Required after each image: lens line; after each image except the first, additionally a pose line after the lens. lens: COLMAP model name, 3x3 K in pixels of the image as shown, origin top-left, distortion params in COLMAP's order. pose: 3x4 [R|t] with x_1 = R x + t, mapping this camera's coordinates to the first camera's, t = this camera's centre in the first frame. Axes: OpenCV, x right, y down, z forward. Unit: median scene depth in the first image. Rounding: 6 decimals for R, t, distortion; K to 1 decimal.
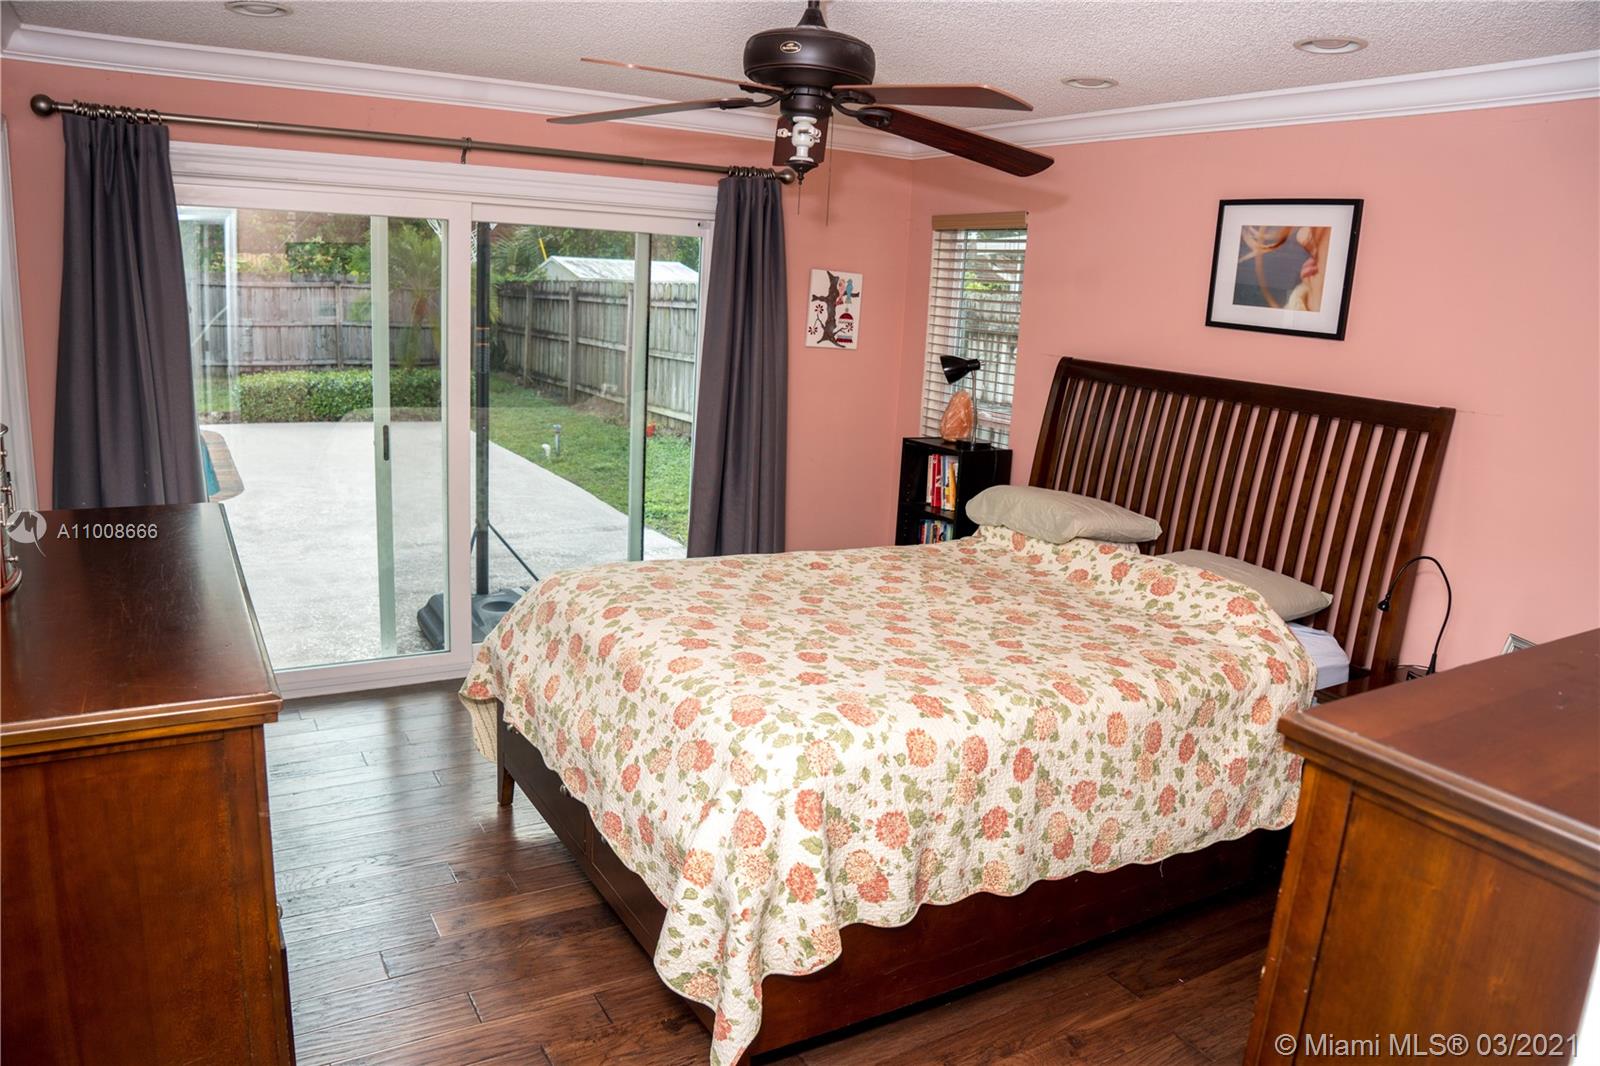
lens RADIAL K [[1095.6, 0, 799.0], [0, 1095.6, 541.8], [0, 0, 1]] dist [-0.151179, 0.072739]
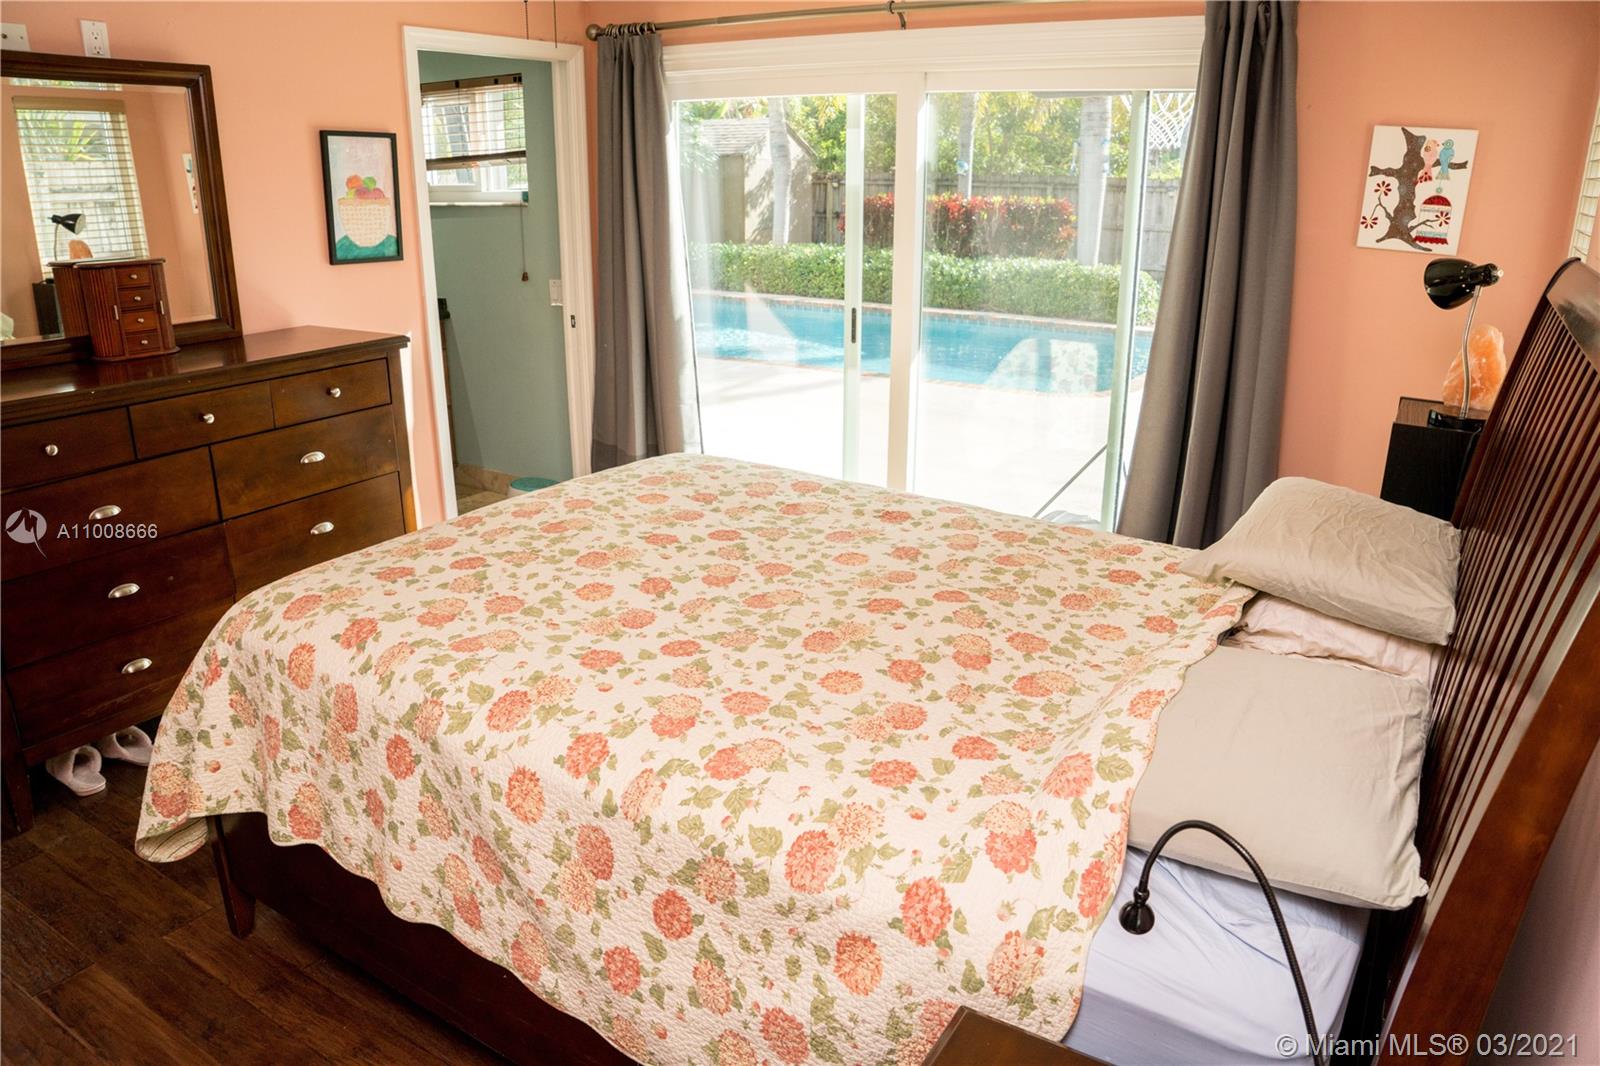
lens RADIAL K [[1095.6, 0, 799.0], [0, 1095.6, 541.8], [0, 0, 1]] dist [-0.151179, 0.072739]
pose [[0.451342, 0.238111, -0.859996, 0.486705], [-0.181235, 0.968116, 0.172930, -0.060196], [0.873753, 0.077811, 0.480106, 0.458544]]
